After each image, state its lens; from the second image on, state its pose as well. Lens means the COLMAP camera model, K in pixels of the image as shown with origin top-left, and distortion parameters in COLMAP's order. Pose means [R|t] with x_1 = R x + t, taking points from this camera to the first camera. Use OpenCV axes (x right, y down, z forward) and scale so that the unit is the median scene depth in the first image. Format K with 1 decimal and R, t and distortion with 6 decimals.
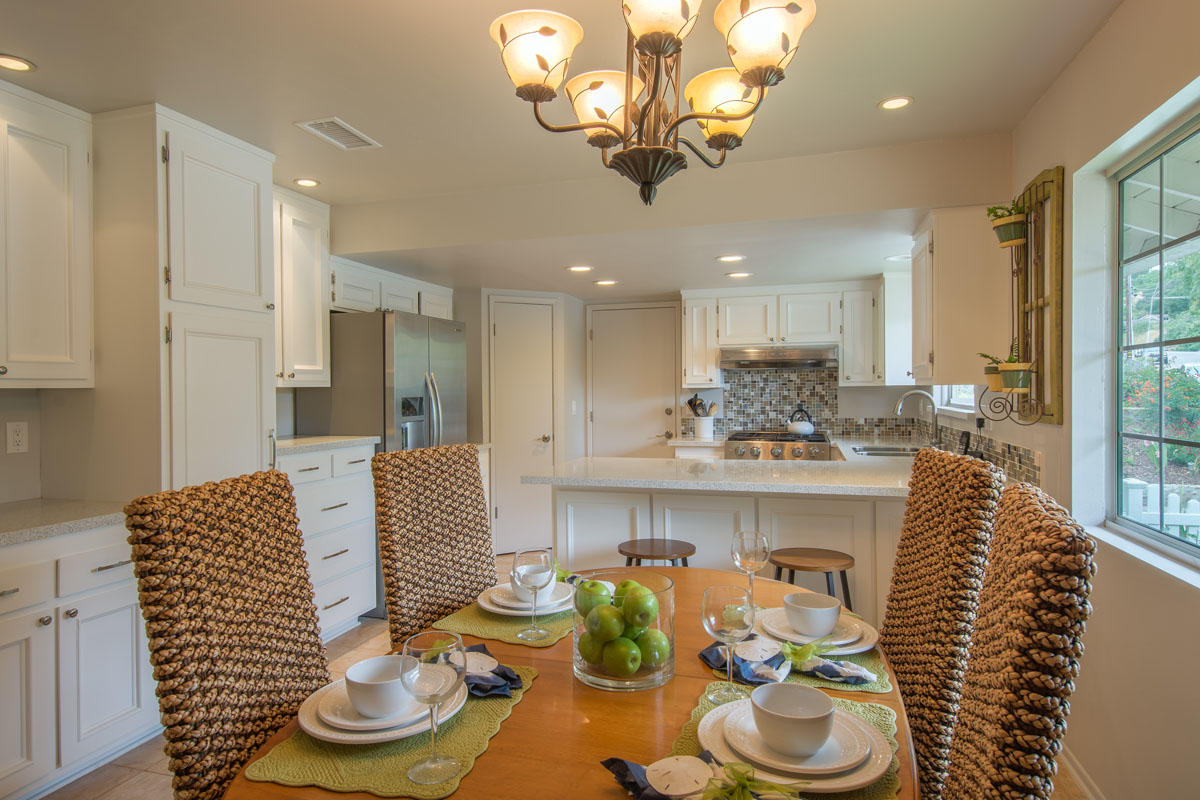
lens RADIAL K [[686.4, 0, 600.0], [0, 686.4, 400.0], [0, 0, 1]] dist [0.023401, 0.000018]
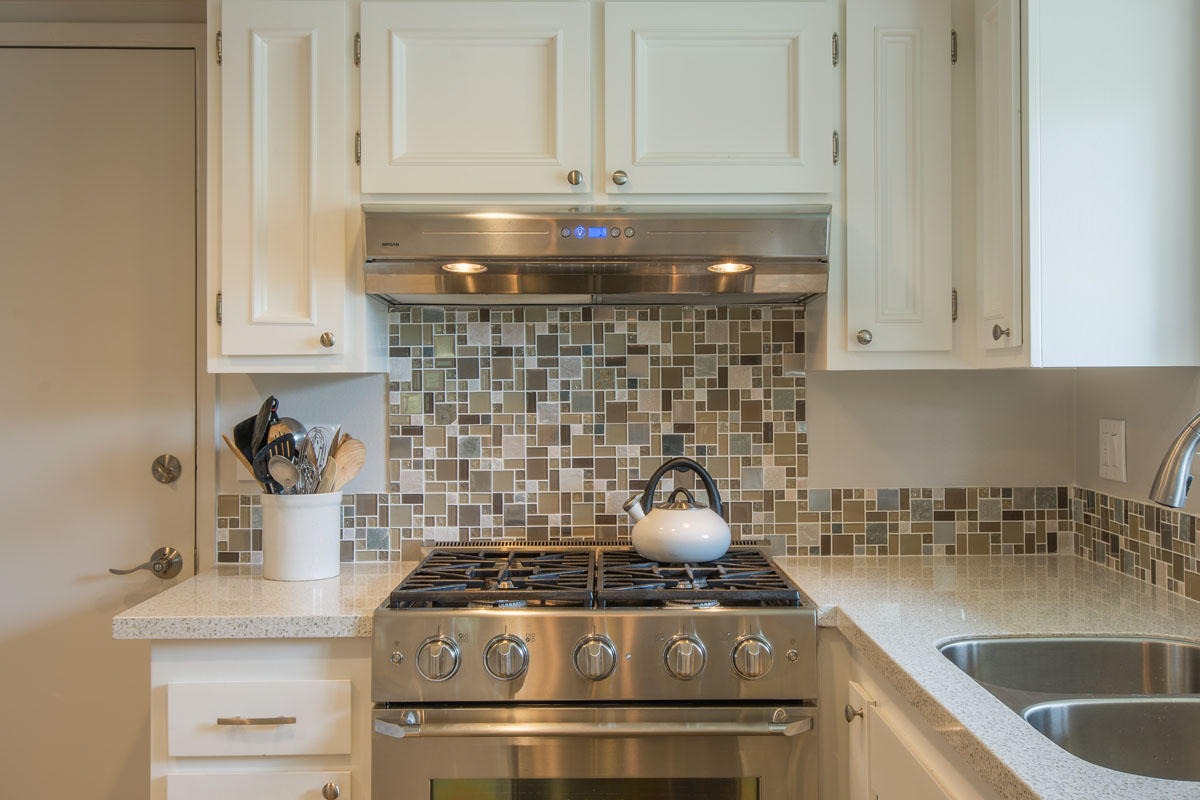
lens RADIAL K [[1284.1, 0, 600.0], [0, 1284.1, 400.0], [0, 0, 1]] dist [-0.007176, -0.002741]
pose [[0.956131, 0.001278, 0.292936, 0.120597], [-0.000313, 0.999994, -0.003343, -0.006813], [-0.292939, 0.003105, 0.956126, 0.541594]]
